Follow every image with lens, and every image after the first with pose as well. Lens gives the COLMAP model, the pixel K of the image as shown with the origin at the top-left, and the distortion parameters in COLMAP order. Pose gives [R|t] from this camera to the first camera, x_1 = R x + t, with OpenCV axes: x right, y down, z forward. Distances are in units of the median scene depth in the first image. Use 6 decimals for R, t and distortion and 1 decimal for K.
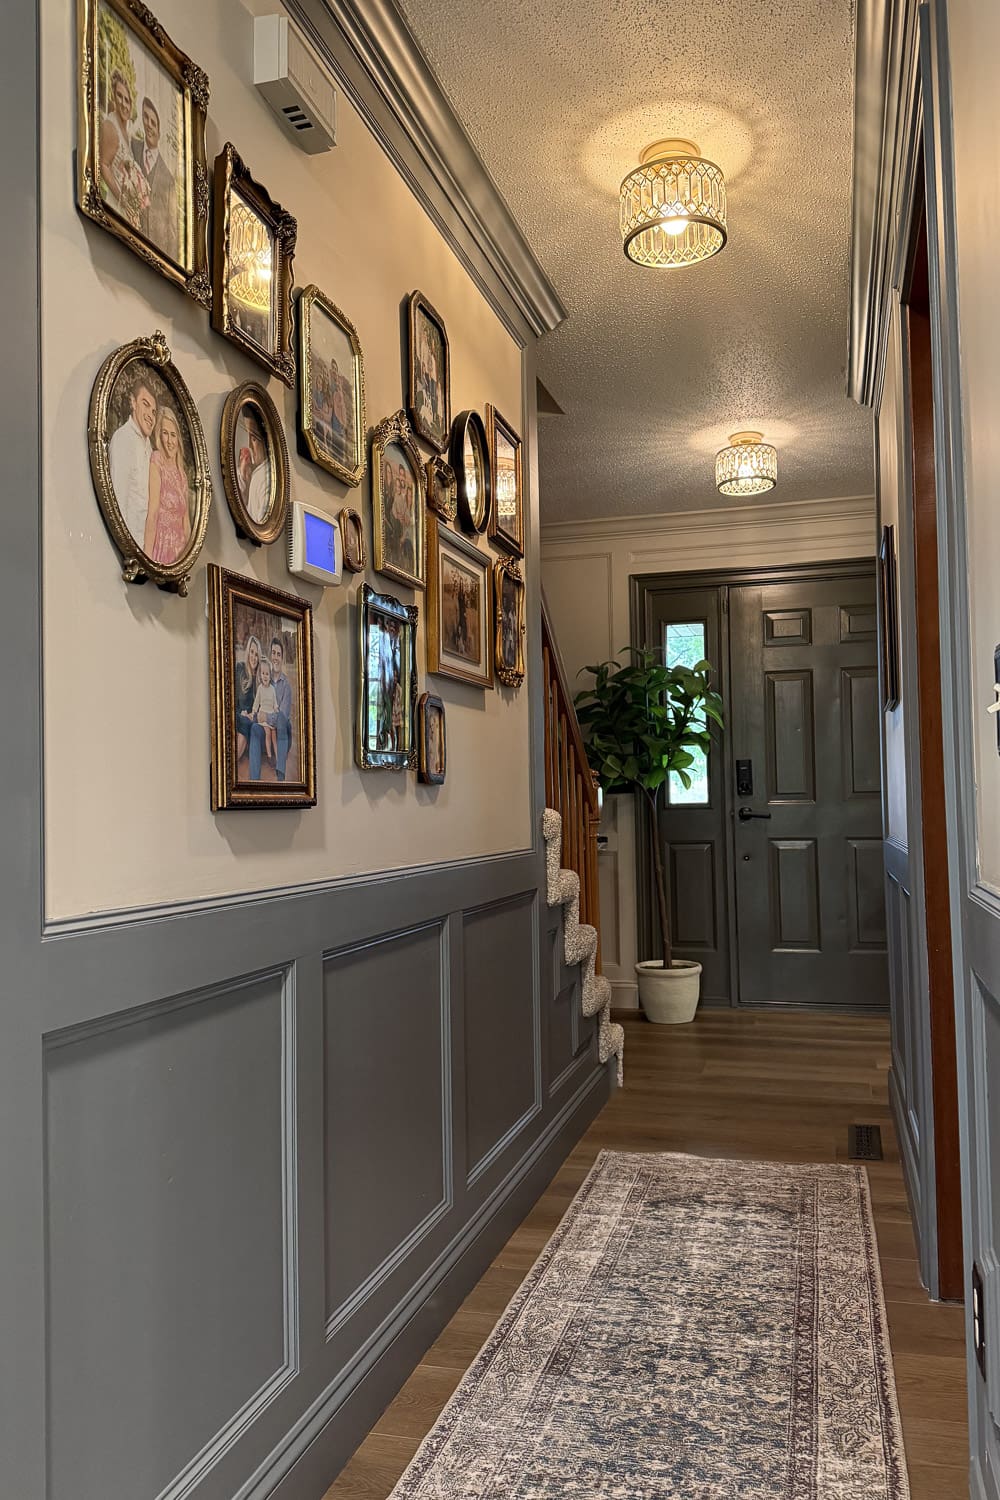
lens RADIAL K [[1110.1, 0, 544.9], [0, 1110.1, 772.6], [0, 0, 1]] dist [0.024193, -0.038715]
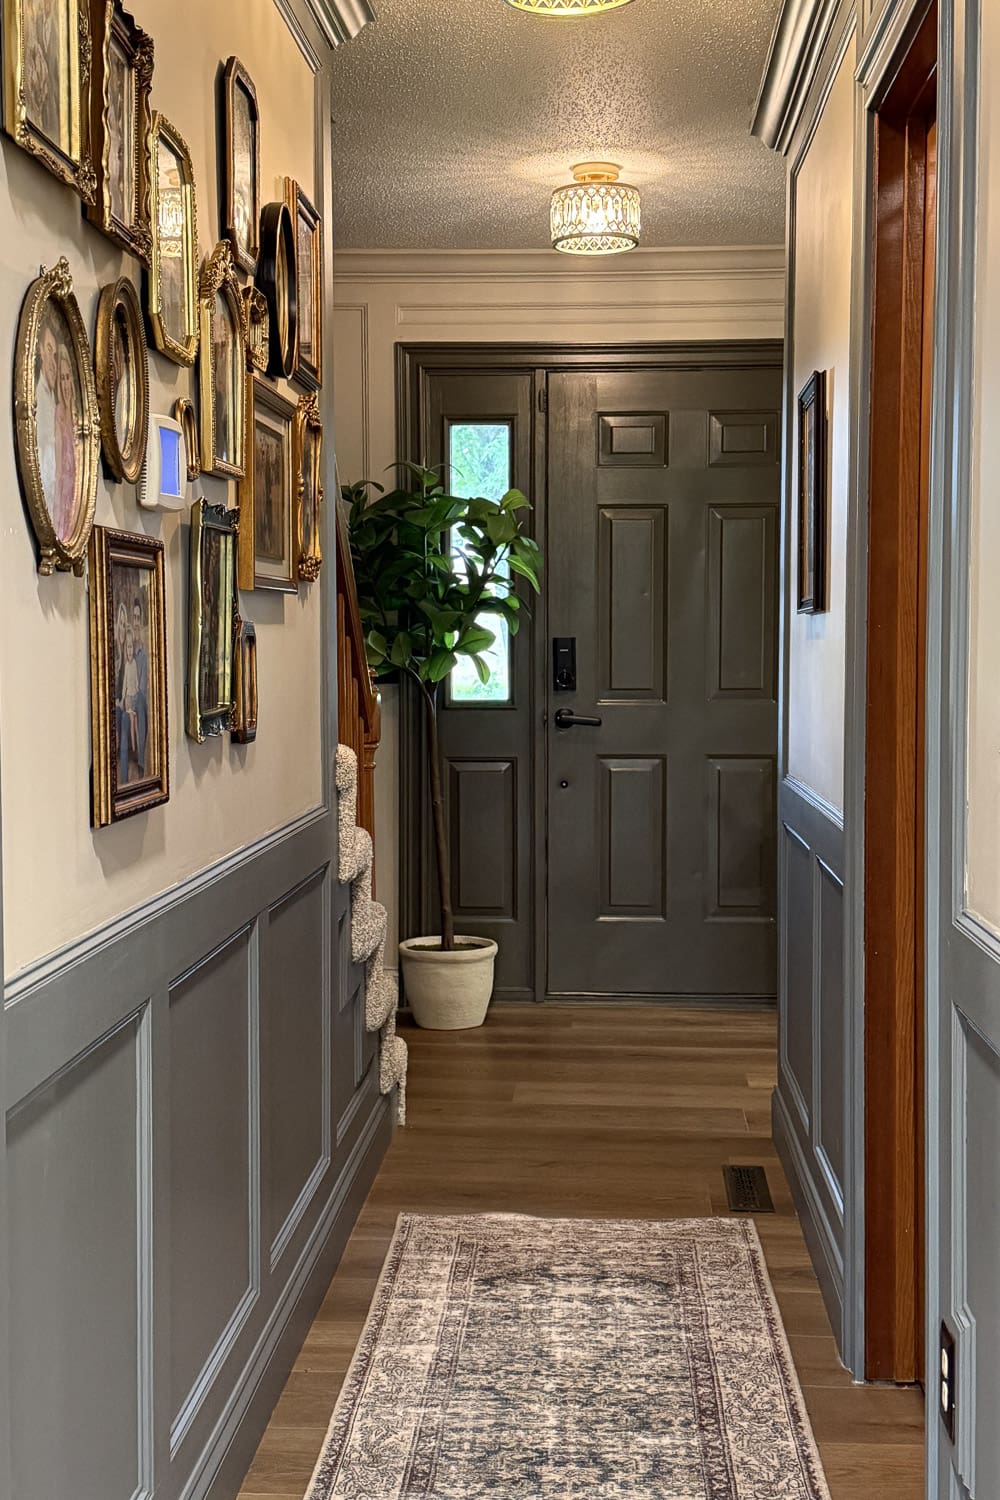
lens RADIAL K [[1860.4, 0, 498.8], [0, 1860.4, 752.1], [0, 0, 1]] dist [0.084950, 0.000000]
pose [[0.983120, 0.008731, 0.182752, -0.171040], [-0.024471, 0.996161, 0.084049, -0.096208], [-0.181317, -0.087102, 0.979560, -0.267792]]
